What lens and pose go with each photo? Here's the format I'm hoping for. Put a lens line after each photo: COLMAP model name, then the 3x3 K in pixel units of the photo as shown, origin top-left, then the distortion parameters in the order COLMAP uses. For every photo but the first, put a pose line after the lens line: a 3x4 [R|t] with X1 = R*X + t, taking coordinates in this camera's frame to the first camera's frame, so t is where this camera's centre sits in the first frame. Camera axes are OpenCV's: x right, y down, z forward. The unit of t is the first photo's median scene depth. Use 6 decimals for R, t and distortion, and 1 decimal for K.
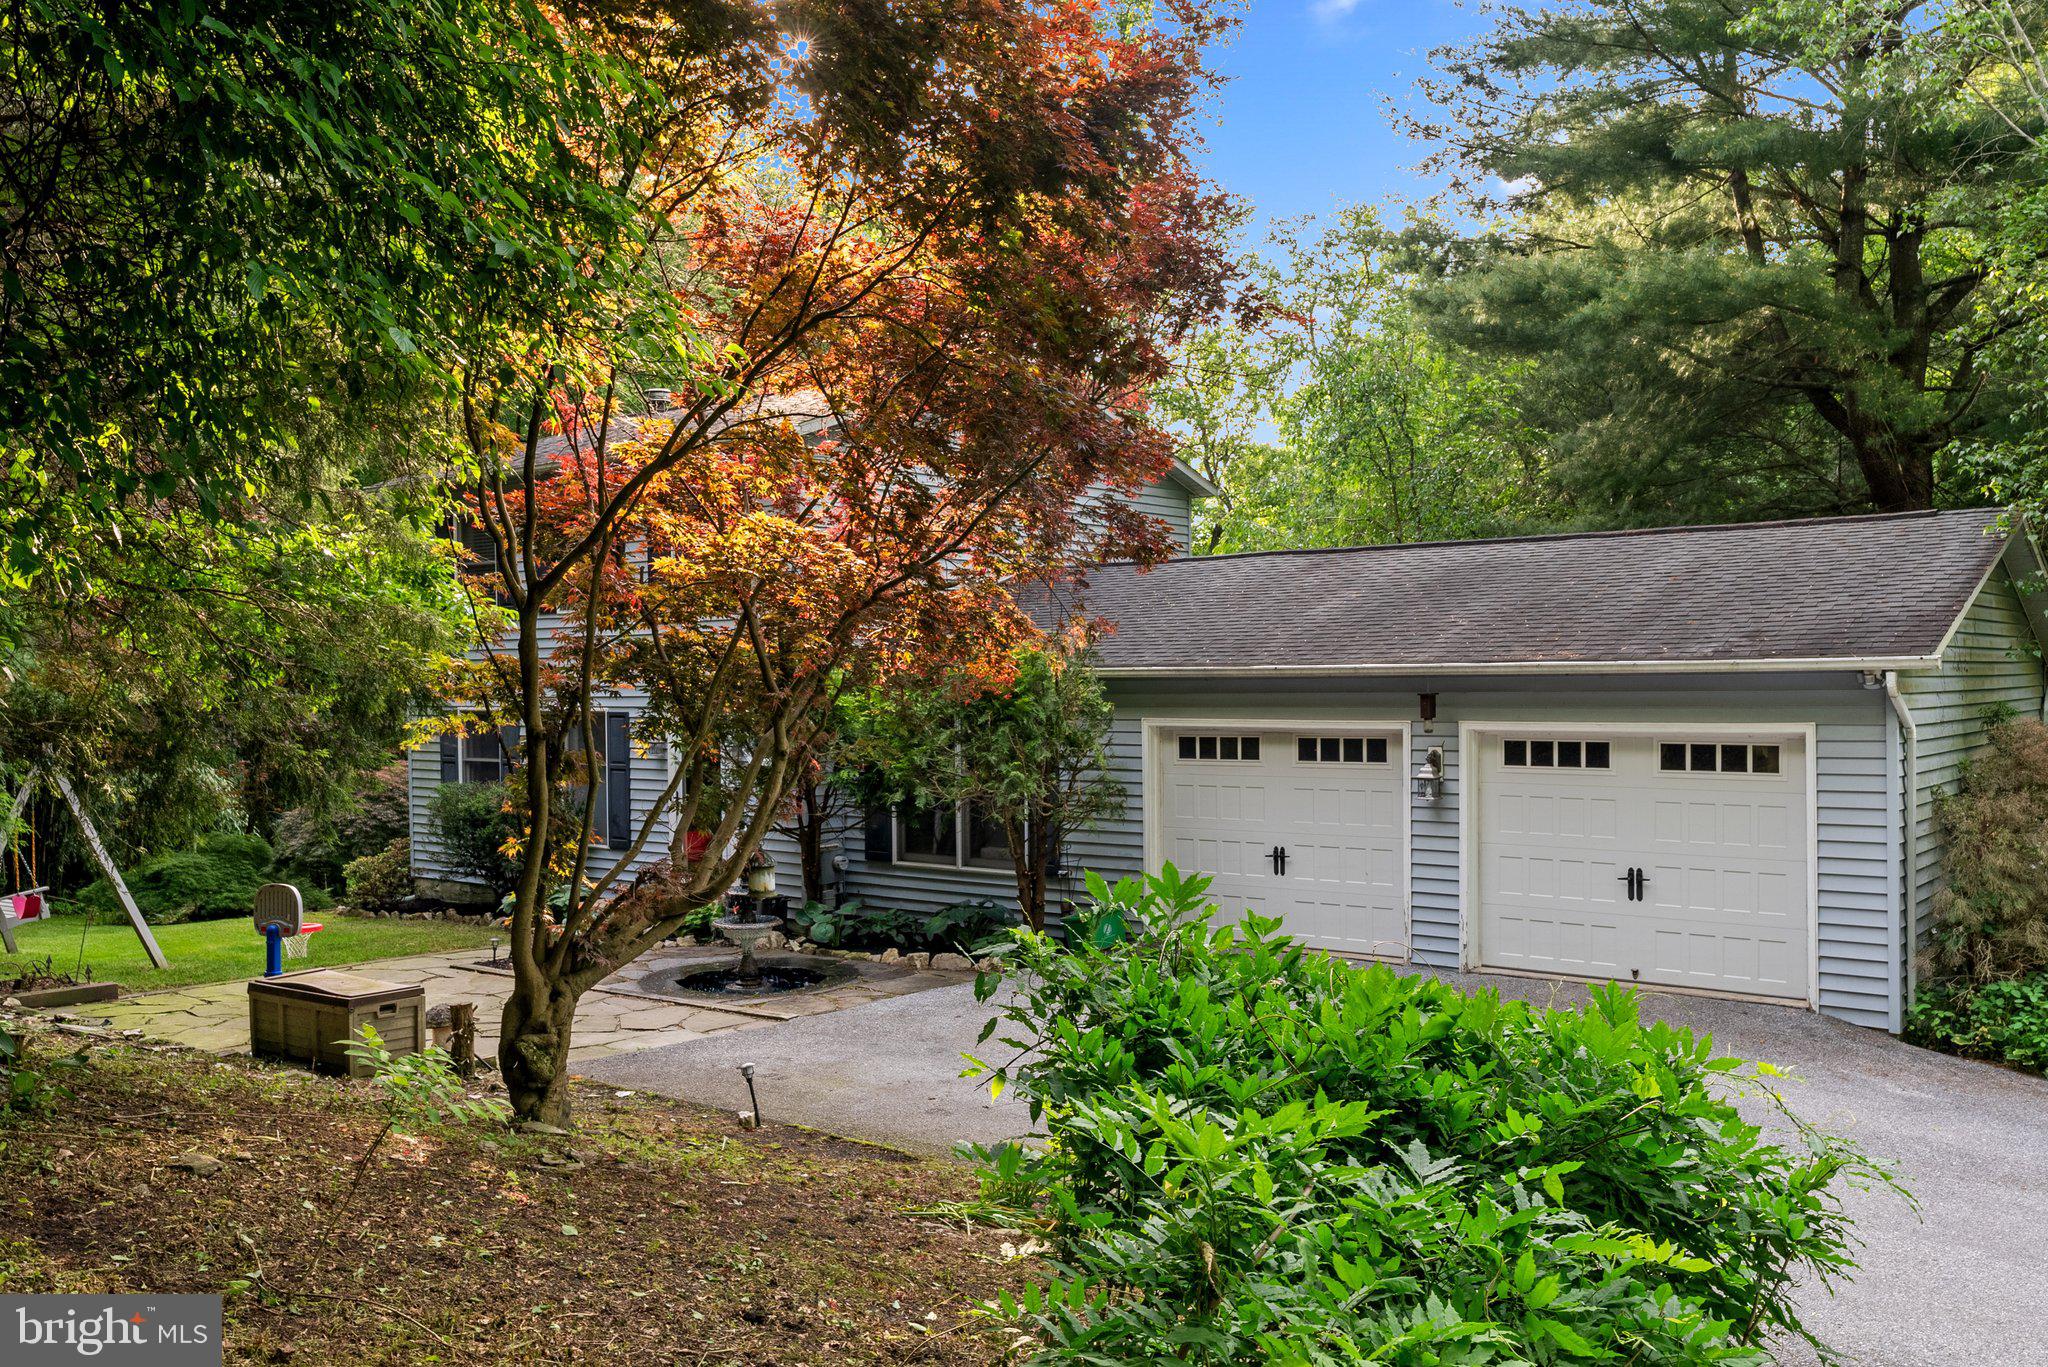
lens RADIAL K [[1719.7, 0, 1023.5], [0, 1719.7, 697.5], [0, 0, 1]] dist [0.005505, 0.006306]
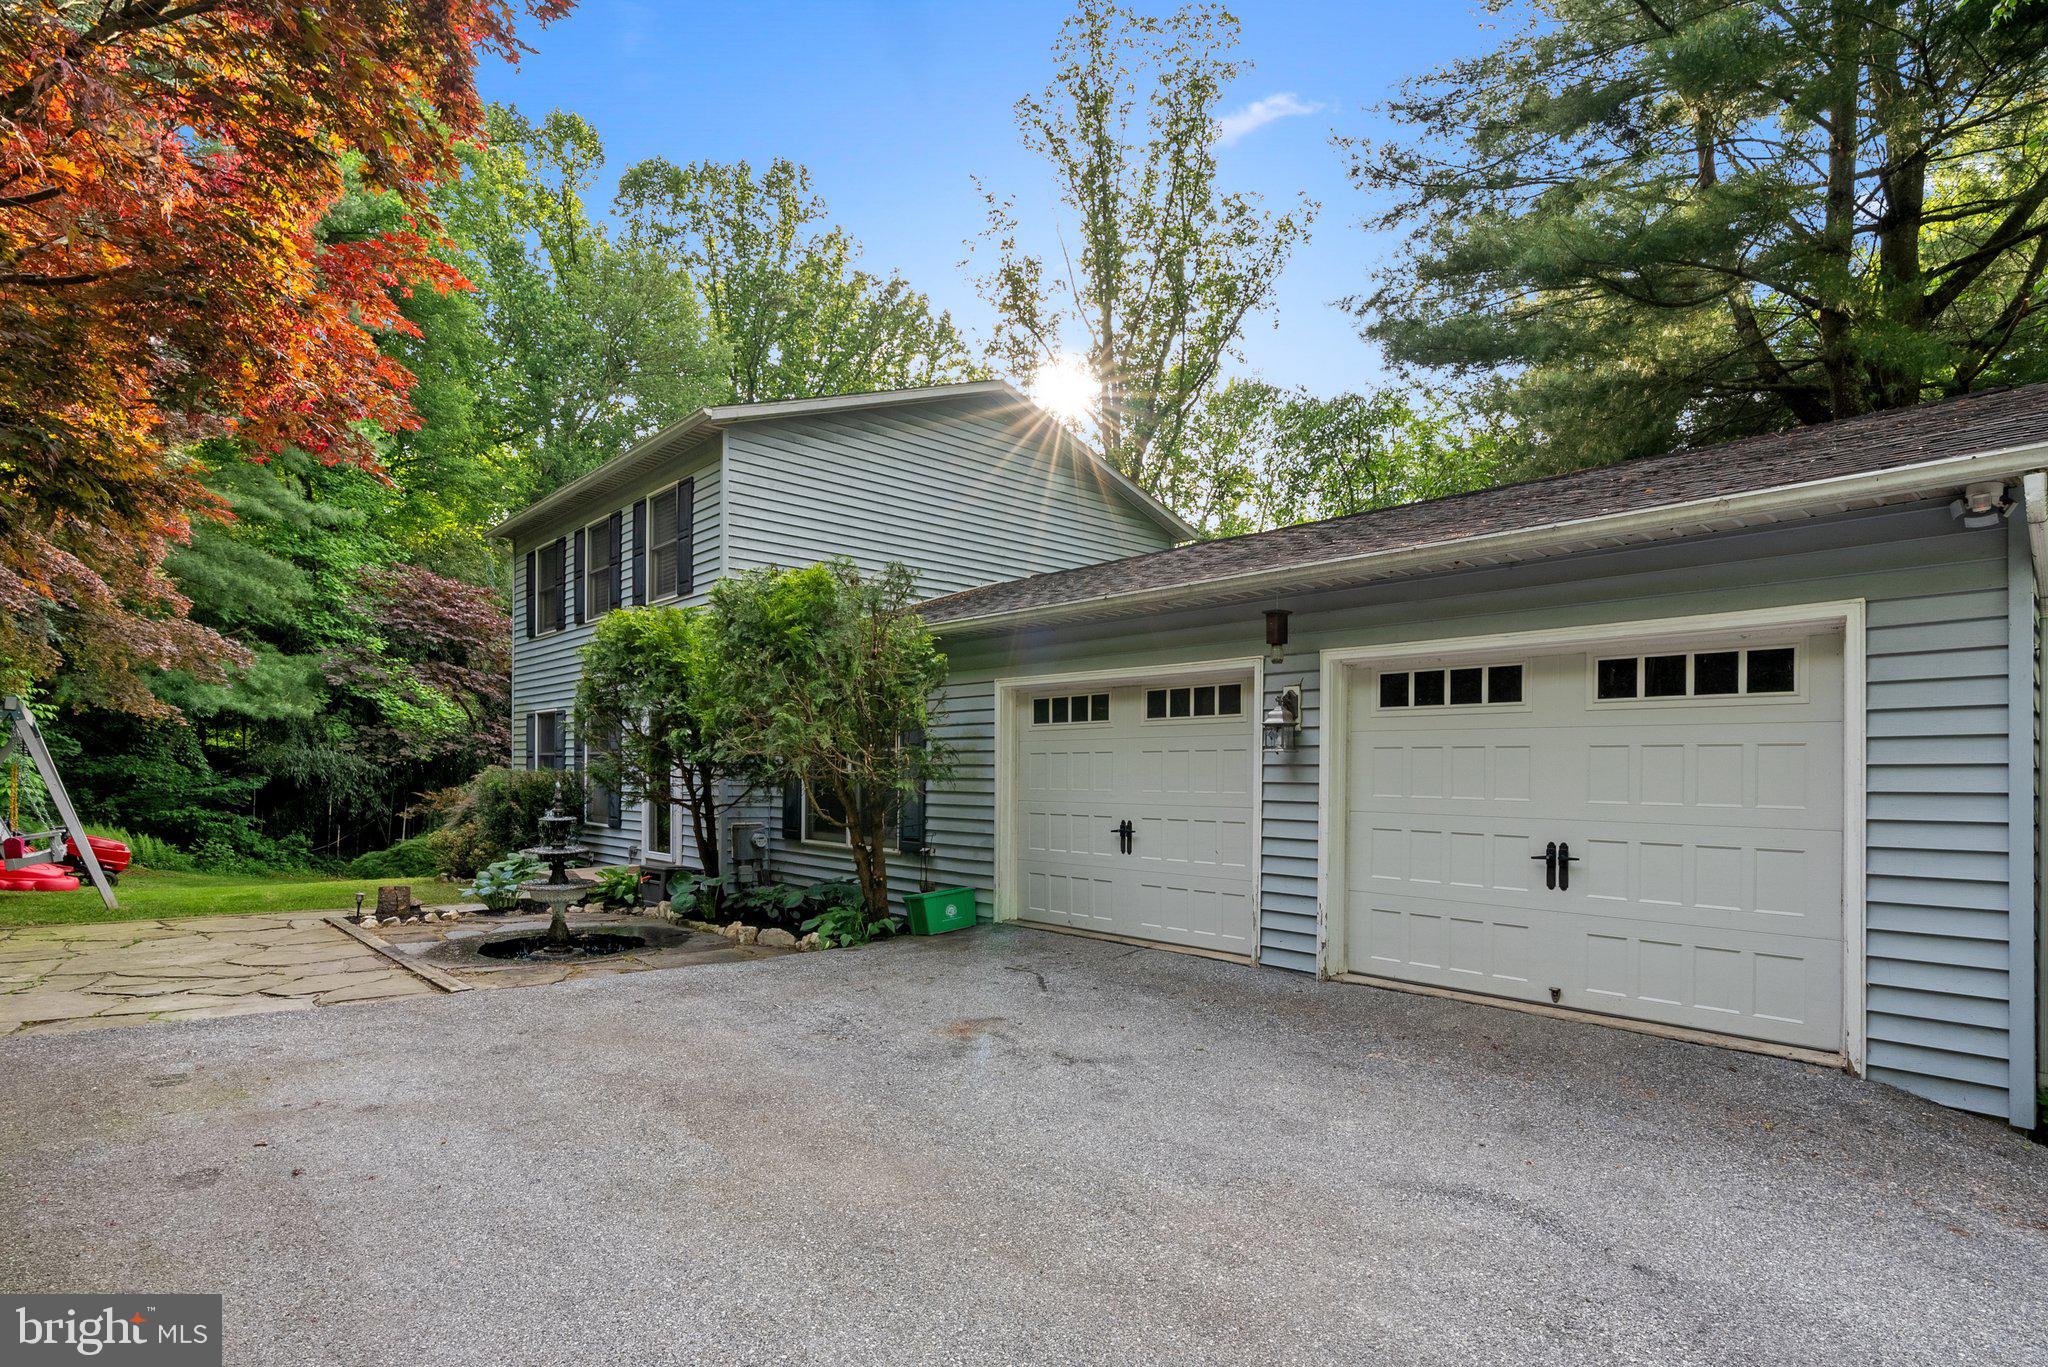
lens RADIAL K [[1056.8, 0, 1028.5], [0, 1056.8, 767.8], [0, 0, 1]] dist [-0.006492, 0.000107]
pose [[0.986758, 0.020088, -0.160948, 0.198568], [-0.022919, 0.999613, -0.015753, 0.075300], [0.160570, 0.019233, 0.986837, 0.508584]]
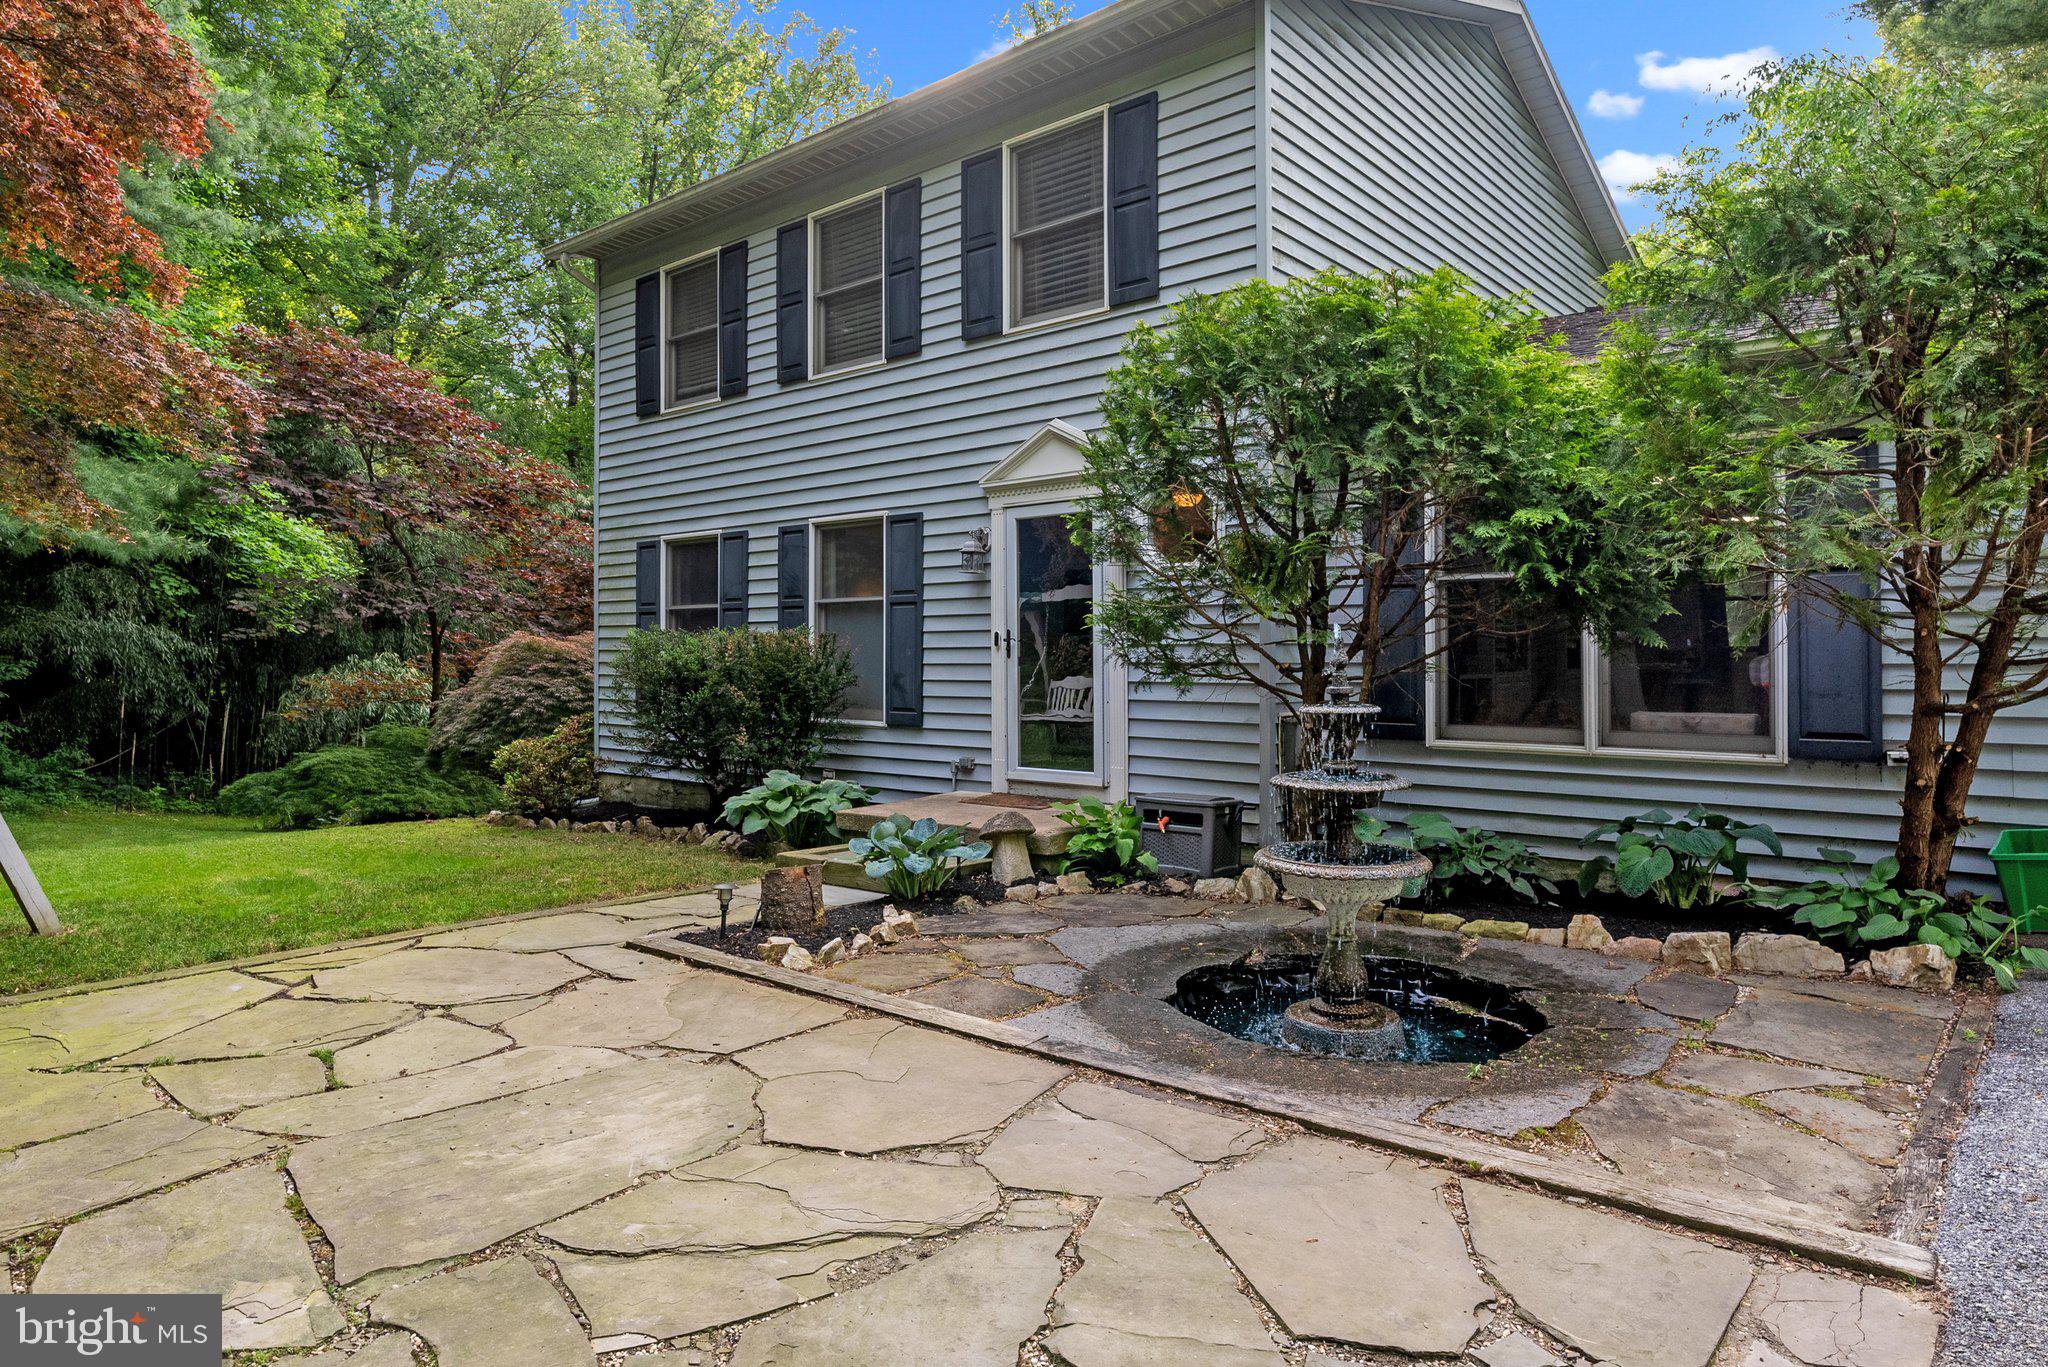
lens RADIAL K [[1214.5, 0, 1033.5], [0, 1214.5, 617.8], [0, 0, 1]] dist [-0.000572, 0.000090]
pose [[0.999662, 0.008000, -0.024756, -0.245098], [-0.009064, 0.999027, -0.043151, 0.093174], [0.024387, 0.043360, 0.998762, 0.762077]]
